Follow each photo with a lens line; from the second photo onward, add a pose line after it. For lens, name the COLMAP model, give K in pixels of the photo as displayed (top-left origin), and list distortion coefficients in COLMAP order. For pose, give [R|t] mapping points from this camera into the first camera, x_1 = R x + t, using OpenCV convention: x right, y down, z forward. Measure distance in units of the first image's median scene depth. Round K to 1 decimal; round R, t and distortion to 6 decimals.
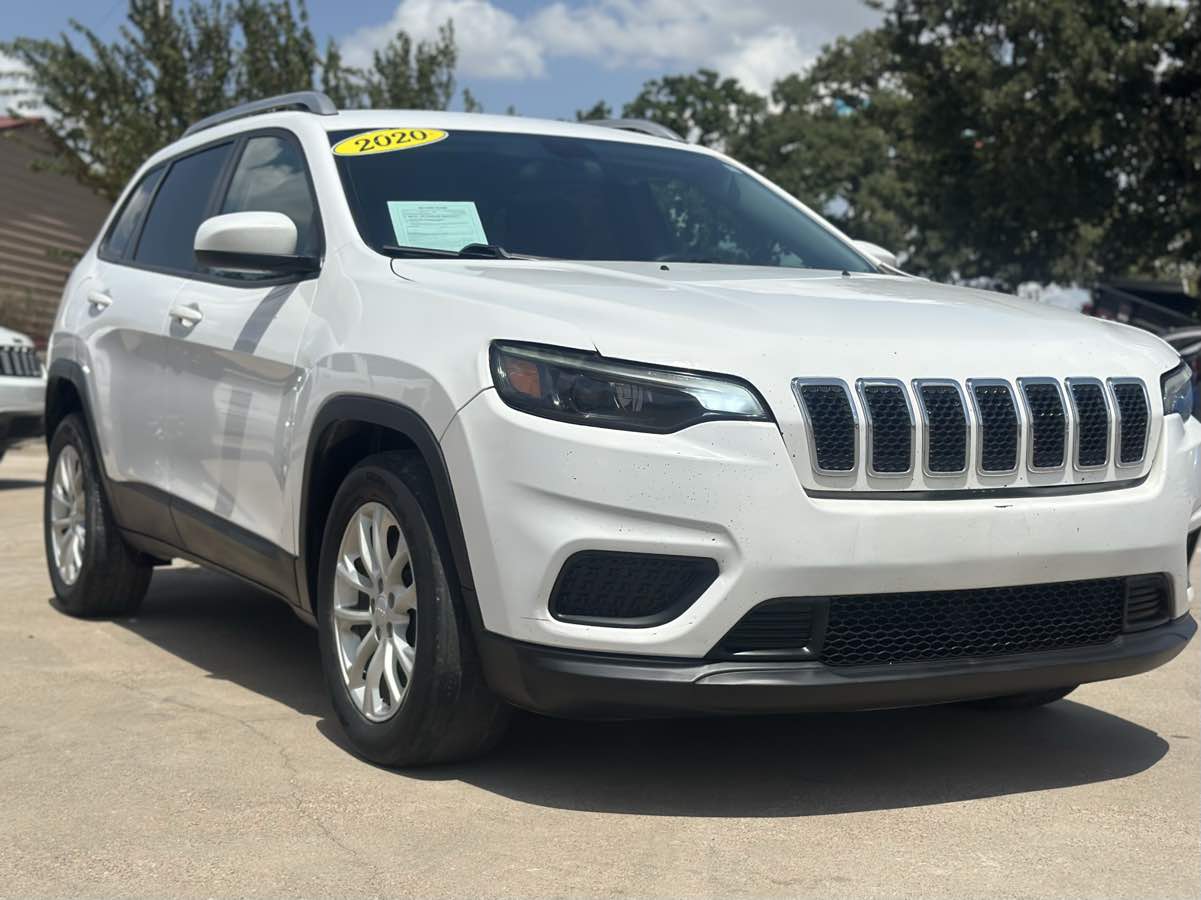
lens RADIAL K [[1953.1, 0, 600.5], [0, 1953.1, 450.0], [0, 0, 1]] dist [0.199114, -0.314939]
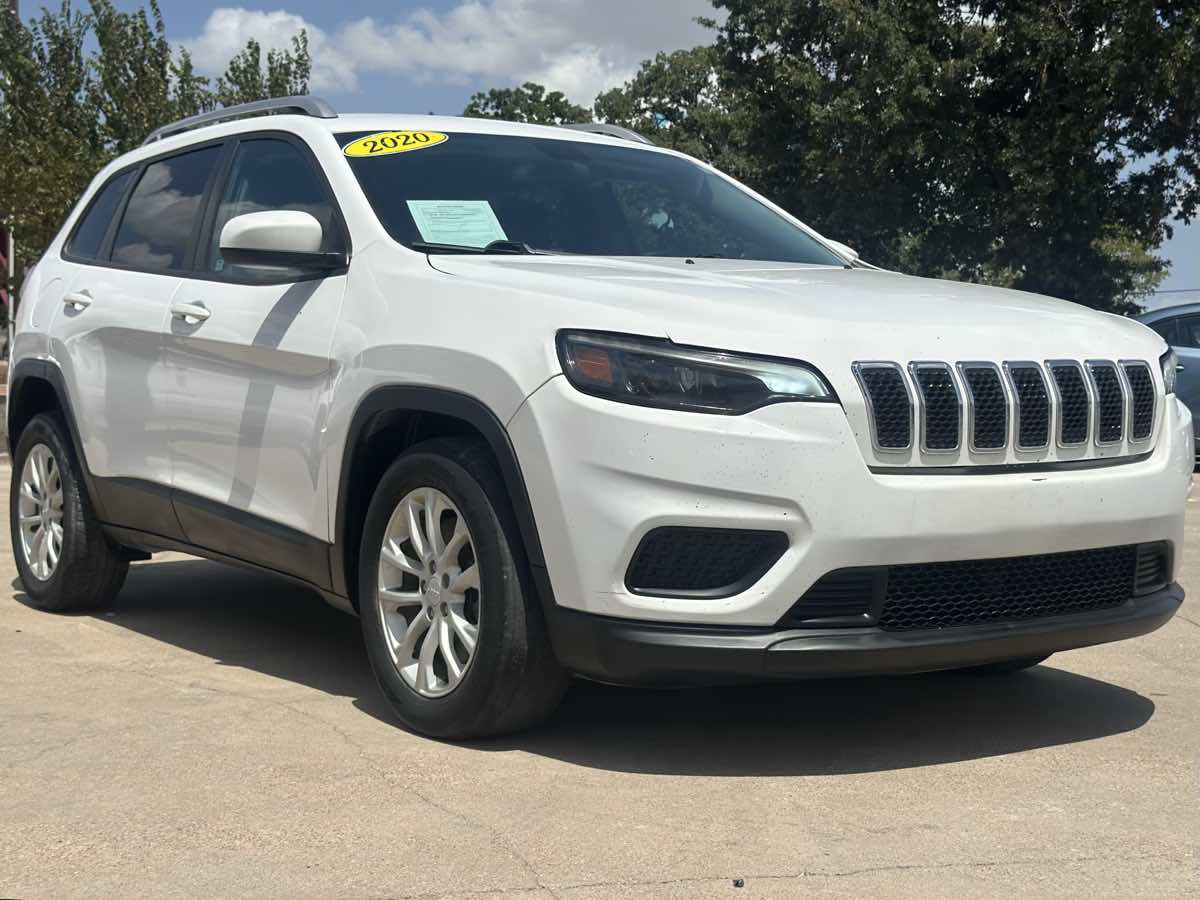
lens RADIAL K [[1895.0, 0, 600.0], [0, 1895.0, 450.0], [0, 0, 1]] dist [0.177660, -0.204594]
pose [[0.995501, -0.013956, 0.093720, -0.116094], [0.014084, 0.999901, -0.000705, 0.008665], [-0.093701, 0.002022, 0.995598, -0.014514]]
